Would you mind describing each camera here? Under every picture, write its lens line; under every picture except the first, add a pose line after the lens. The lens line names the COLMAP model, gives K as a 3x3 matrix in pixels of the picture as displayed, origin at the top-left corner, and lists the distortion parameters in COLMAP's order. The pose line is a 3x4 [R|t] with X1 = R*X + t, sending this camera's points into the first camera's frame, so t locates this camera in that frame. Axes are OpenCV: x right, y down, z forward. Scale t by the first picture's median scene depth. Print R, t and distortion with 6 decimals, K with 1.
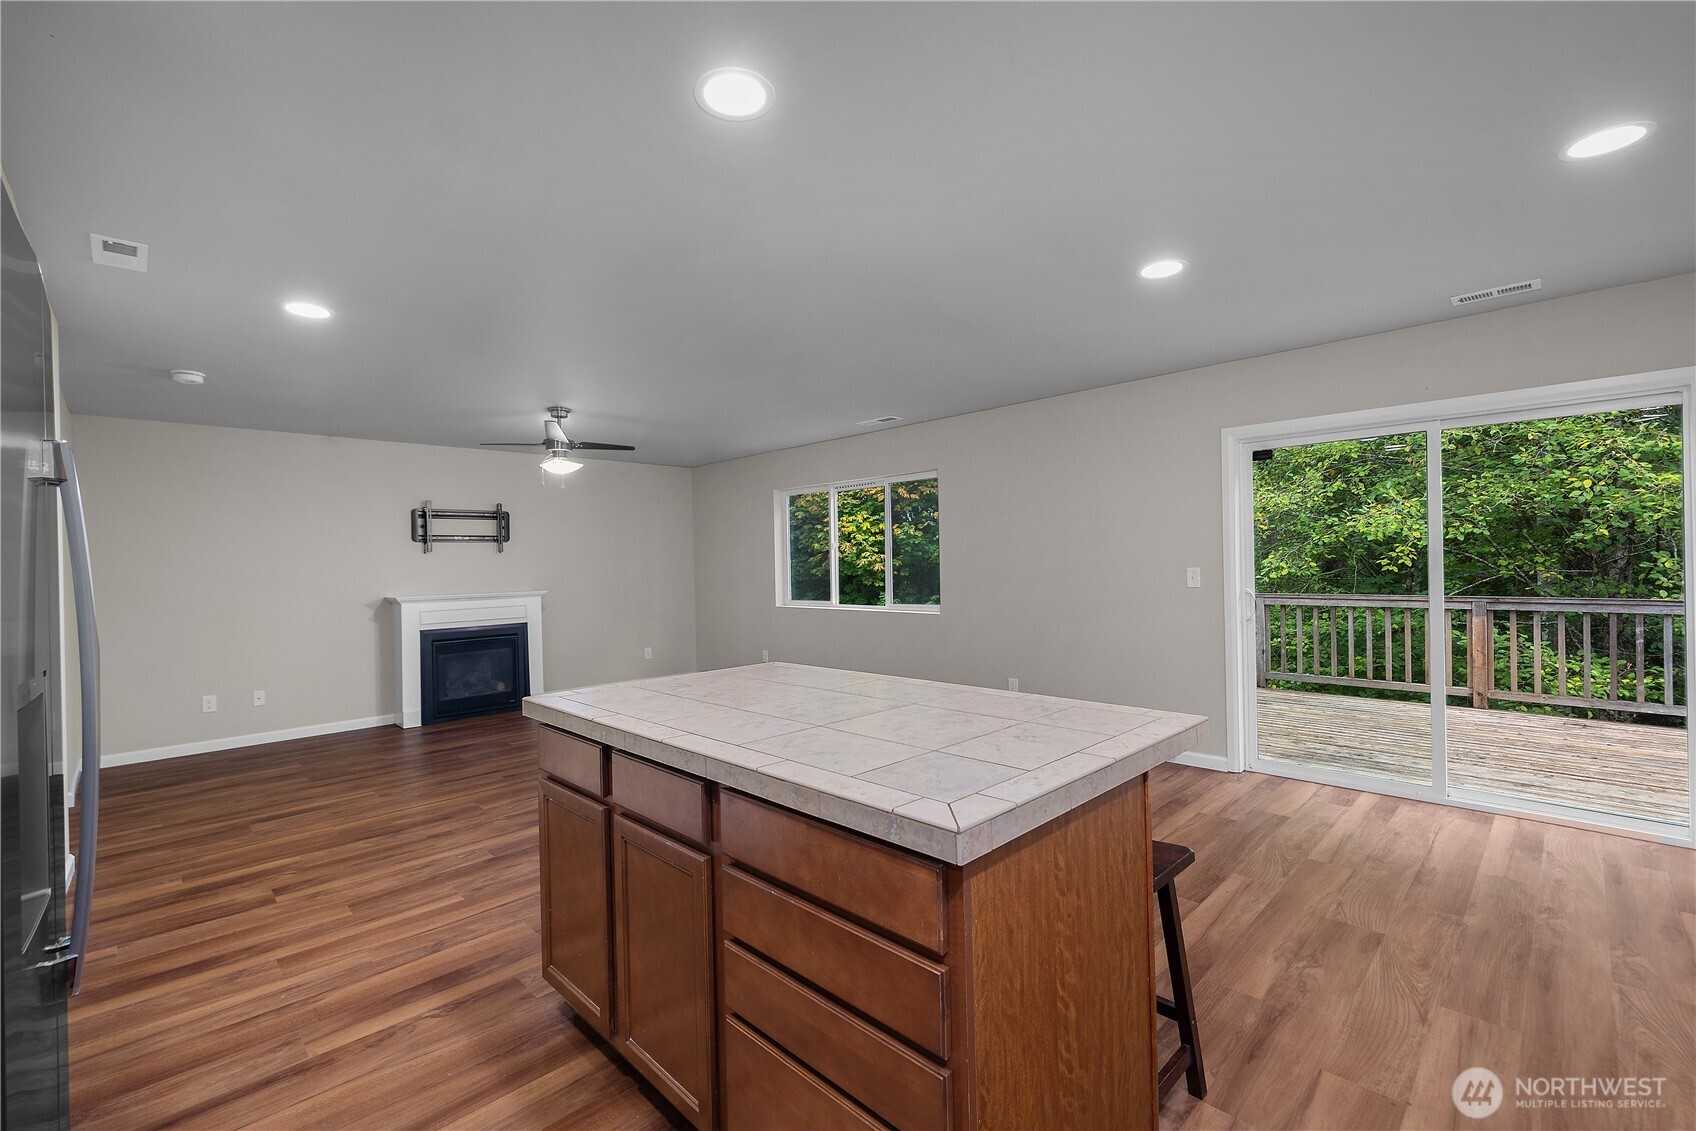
lens RADIAL K [[732.1, 0, 845.8], [0, 732.1, 559.3], [0, 0, 1]] dist [0.001383, 0.000065]
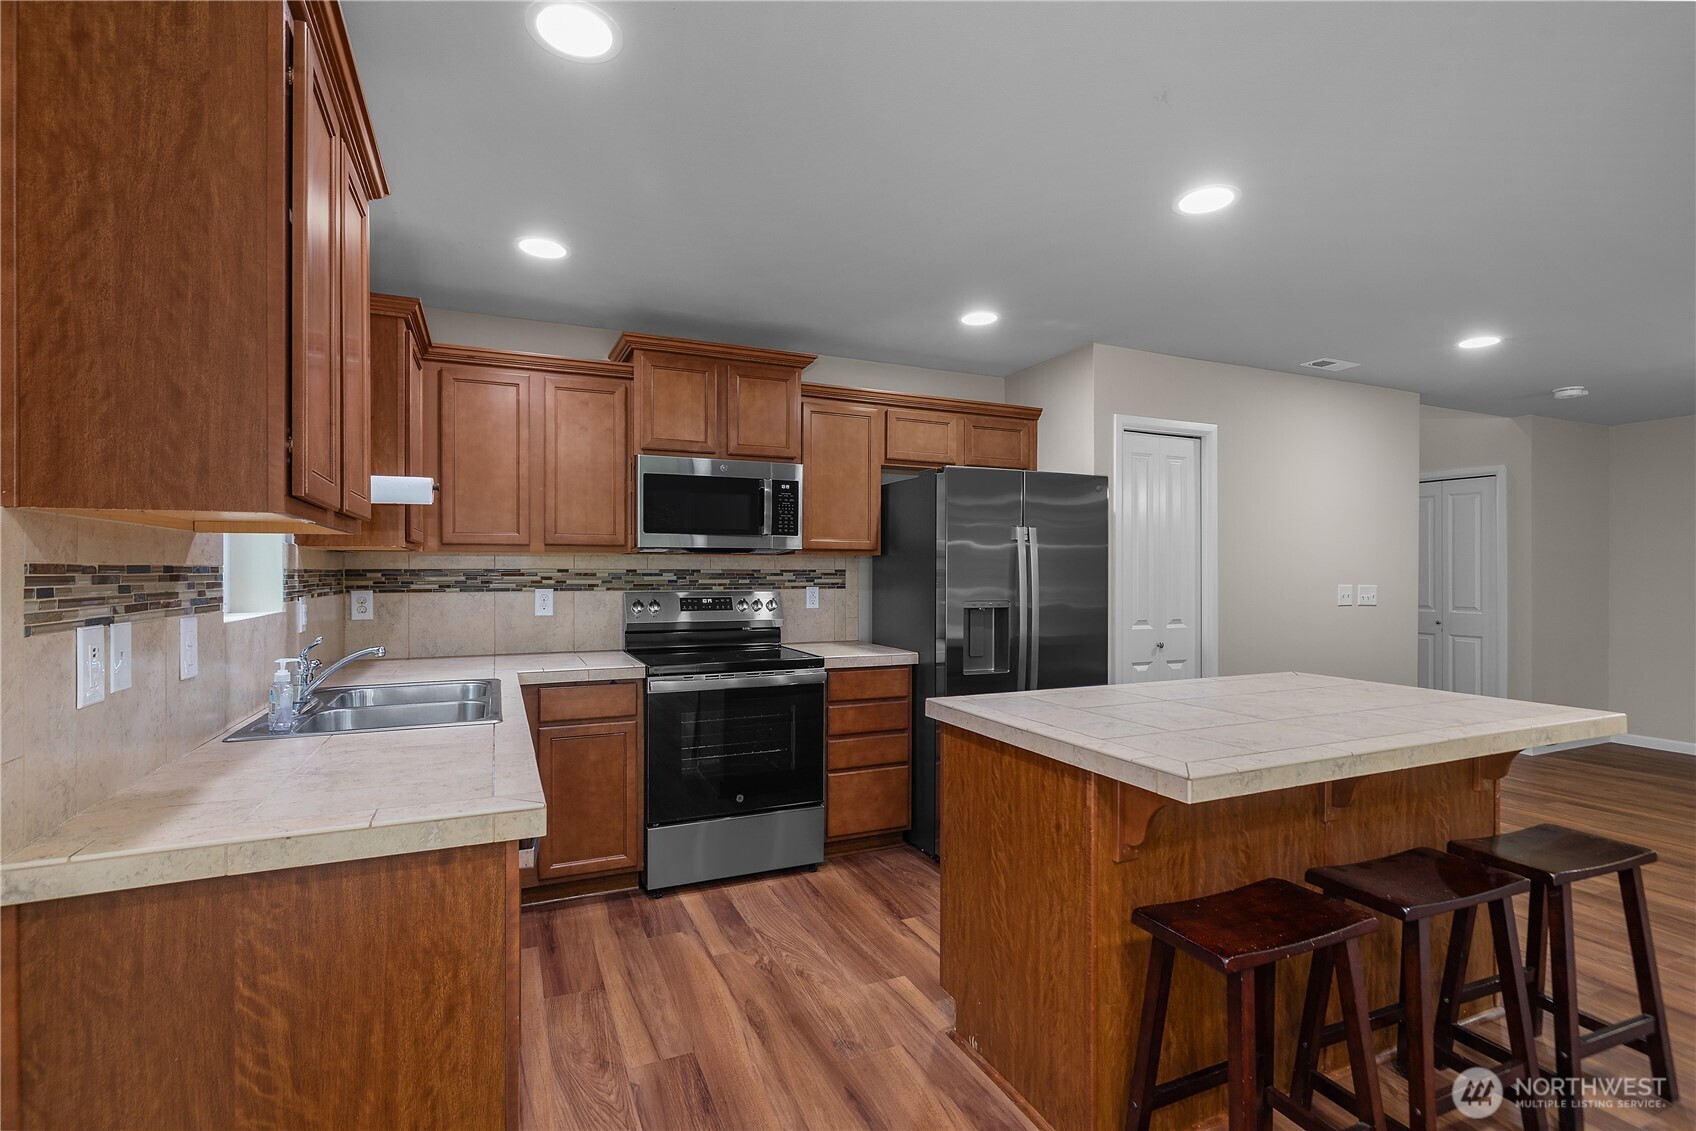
lens RADIAL K [[762.0, 0, 858.2], [0, 762.0, 568.6], [0, 0, 1]] dist [-0.004752, -0.000070]
pose [[-0.342507, 0.018309, -0.939337, 0.625468], [0.009410, 0.999827, 0.016056, -0.011907], [0.939468, -0.003340, -0.342620, 0.429572]]
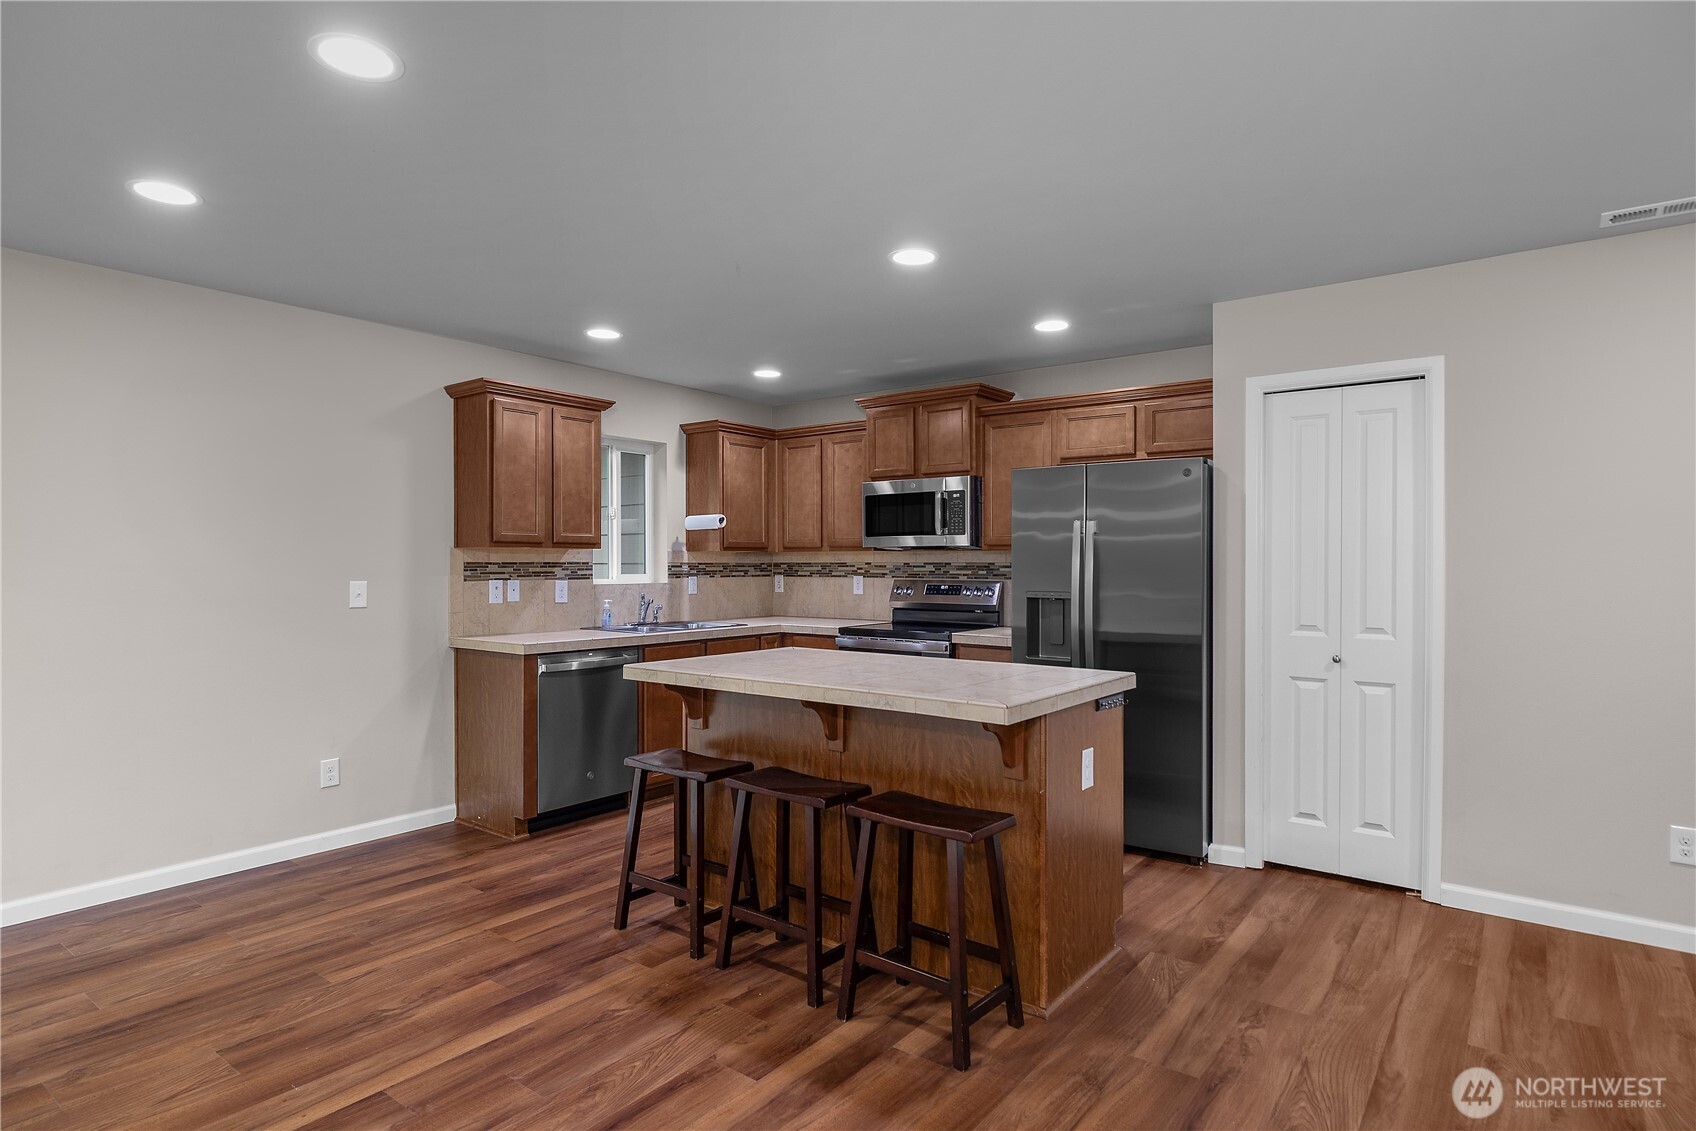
lens RADIAL K [[920.6, 0, 866.0], [0, 920.6, 561.6], [0, 0, 1]] dist [0.000097, 0.002419]
pose [[-0.986630, 0.021063, -0.161607, 0.130728], [0.021523, 0.999768, -0.001100, 0.000745], [0.161546, -0.004563, -0.986855, 1.392251]]
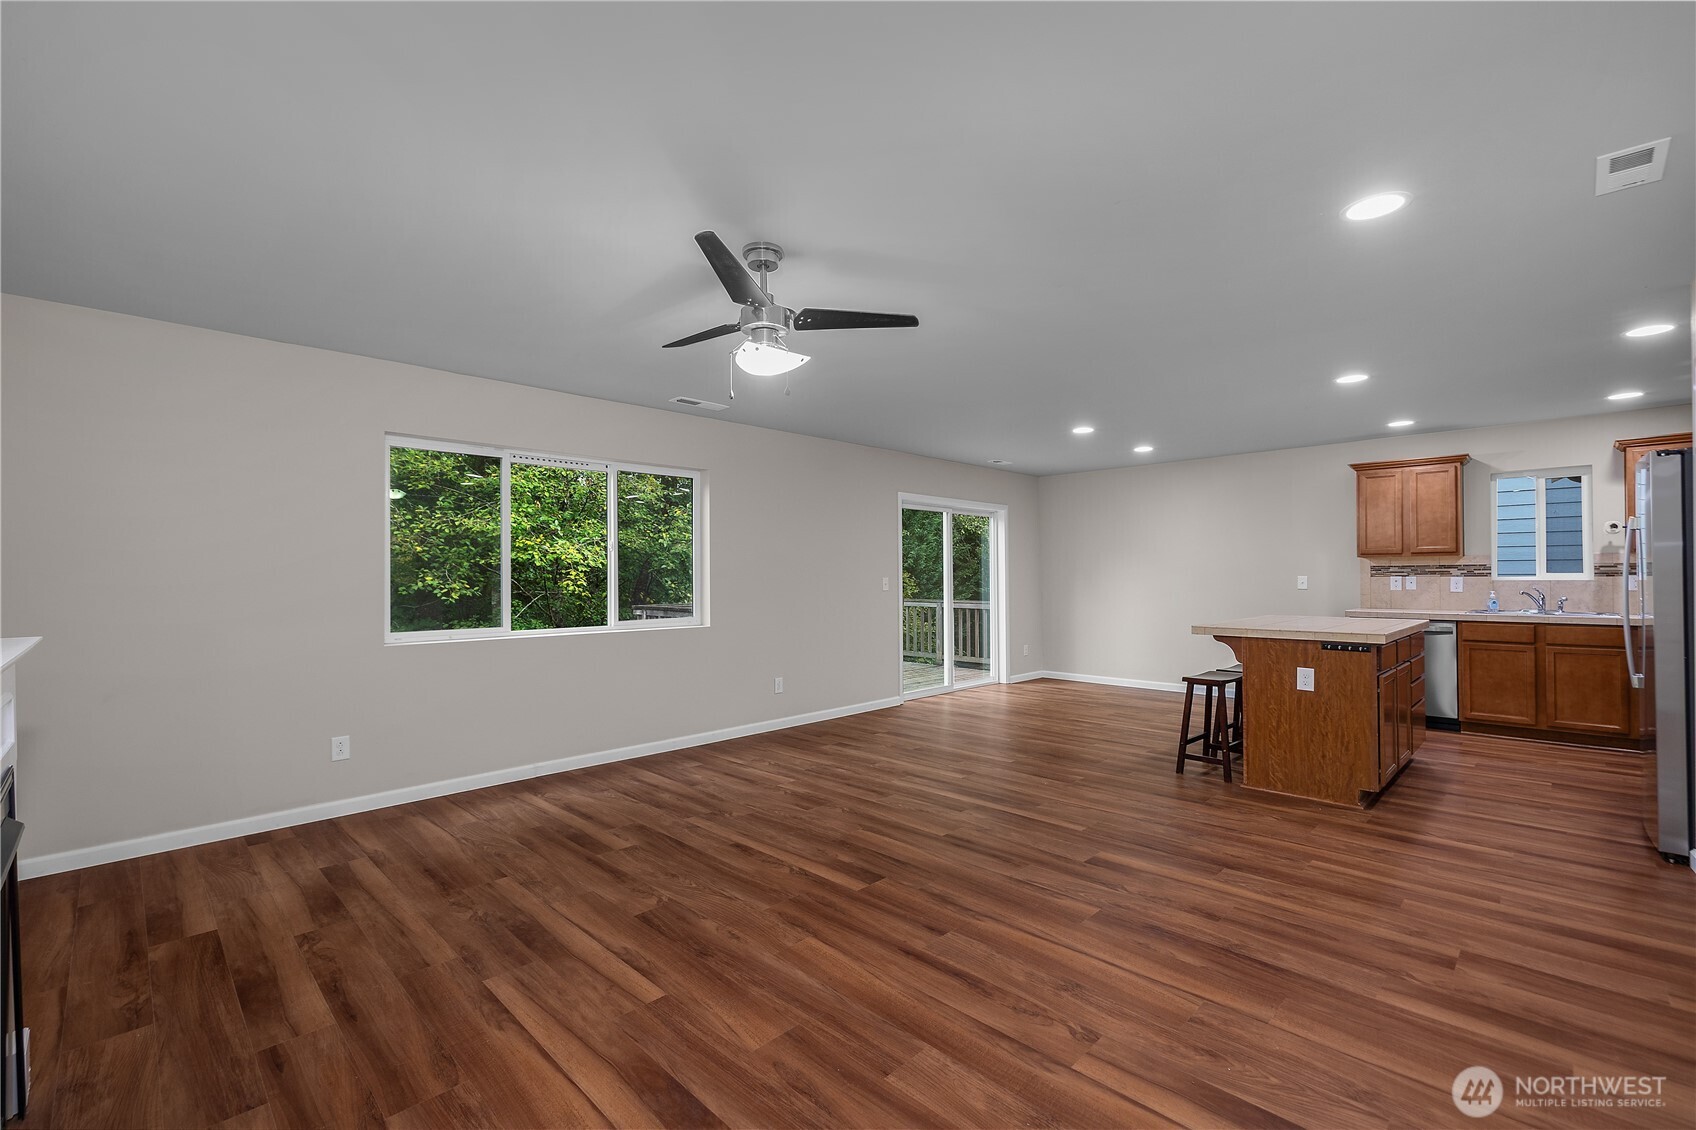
lens RADIAL K [[732.1, 0, 835.9], [0, 732.1, 554.1], [0, 0, 1]] dist [0.001383, 0.000065]
pose [[-0.006556, 0.056000, 0.998409, -1.279509], [0.000773, 0.998431, -0.055996, 0.057590], [-0.999978, 0.000405, -0.006589, 1.350229]]
